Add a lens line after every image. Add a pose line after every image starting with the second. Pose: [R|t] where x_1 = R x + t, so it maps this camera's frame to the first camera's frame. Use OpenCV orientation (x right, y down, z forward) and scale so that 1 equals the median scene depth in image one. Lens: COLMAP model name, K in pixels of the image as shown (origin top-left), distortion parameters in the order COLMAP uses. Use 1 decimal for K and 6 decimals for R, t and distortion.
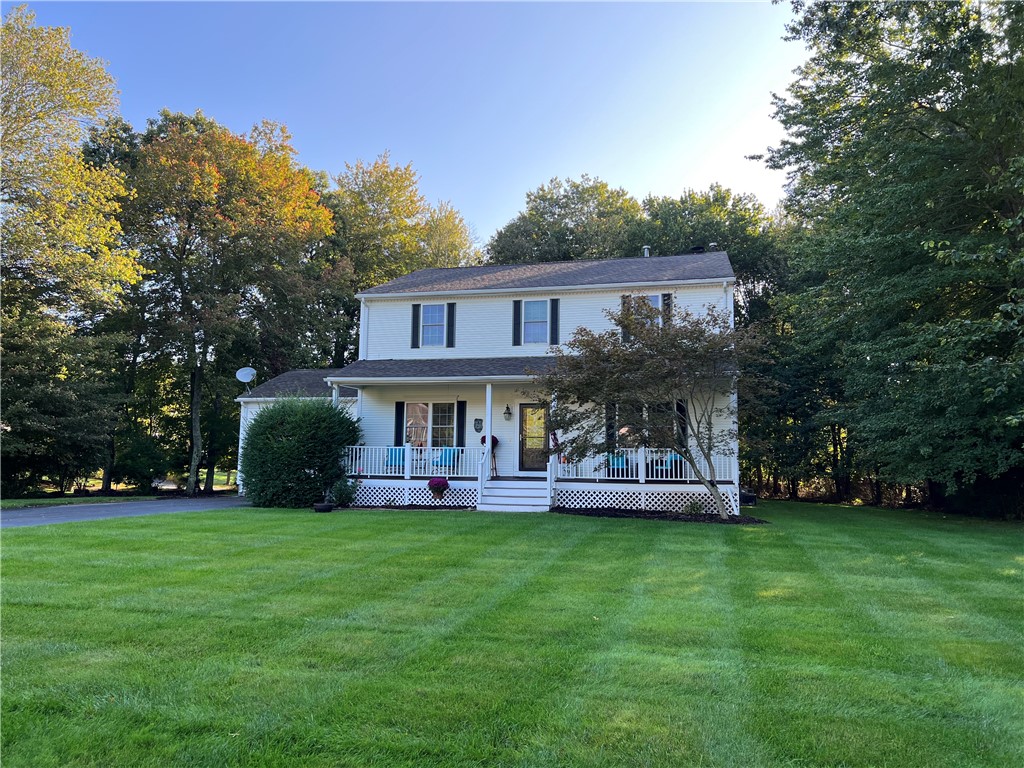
lens RADIAL K [[768.1, 0, 518.3], [0, 768.1, 382.5], [0, 0, 1]] dist [-0.006232, -0.002356]
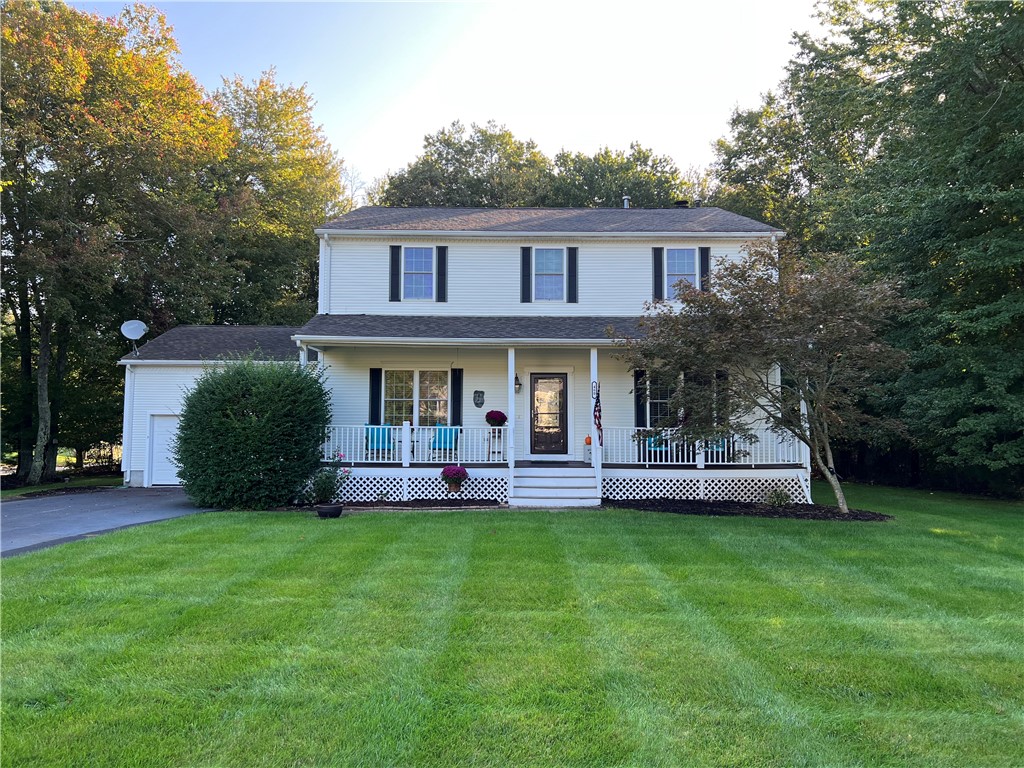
lens RADIAL K [[768.1, 0, 506.6], [0, 768.1, 386.0], [0, 0, 1]] dist [-0.006232, -0.002356]
pose [[0.969574, 0.010110, 0.244588, -0.226262], [-0.020876, 0.998922, 0.041463, 0.008038], [-0.243905, -0.045308, 0.968740, 0.206927]]
